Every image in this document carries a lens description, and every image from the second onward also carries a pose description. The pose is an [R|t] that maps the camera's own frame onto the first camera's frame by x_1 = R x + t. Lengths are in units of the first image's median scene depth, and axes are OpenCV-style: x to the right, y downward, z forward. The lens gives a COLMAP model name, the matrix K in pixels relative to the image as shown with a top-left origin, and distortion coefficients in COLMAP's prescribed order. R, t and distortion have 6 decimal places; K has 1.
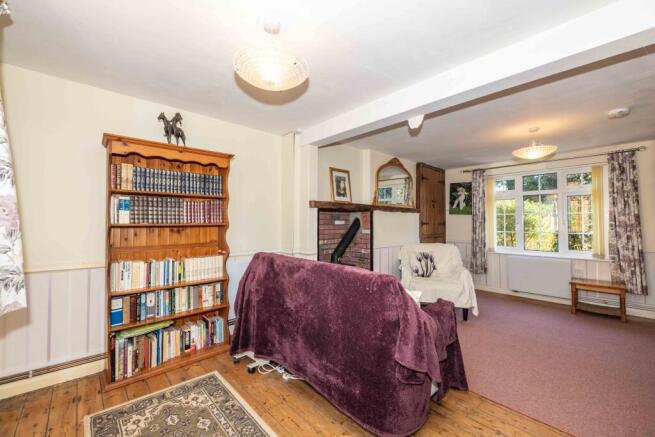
lens RADIAL K [[272.1, 0, 324.2], [0, 272.1, 218.3], [0, 0, 1]] dist [-0.000437, -0.000445]
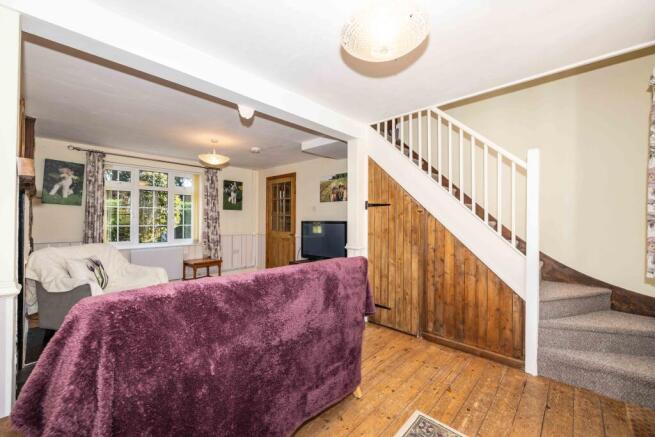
lens RADIAL K [[272.1, 0, 323.8], [0, 272.1, 217.3], [0, 0, 1]] dist [-0.000437, -0.000445]
pose [[-0.088047, 0.004046, 0.996108, -0.533169], [-0.021918, 0.999742, -0.005998, 0.017579], [-0.995875, -0.022361, -0.087935, 0.655414]]
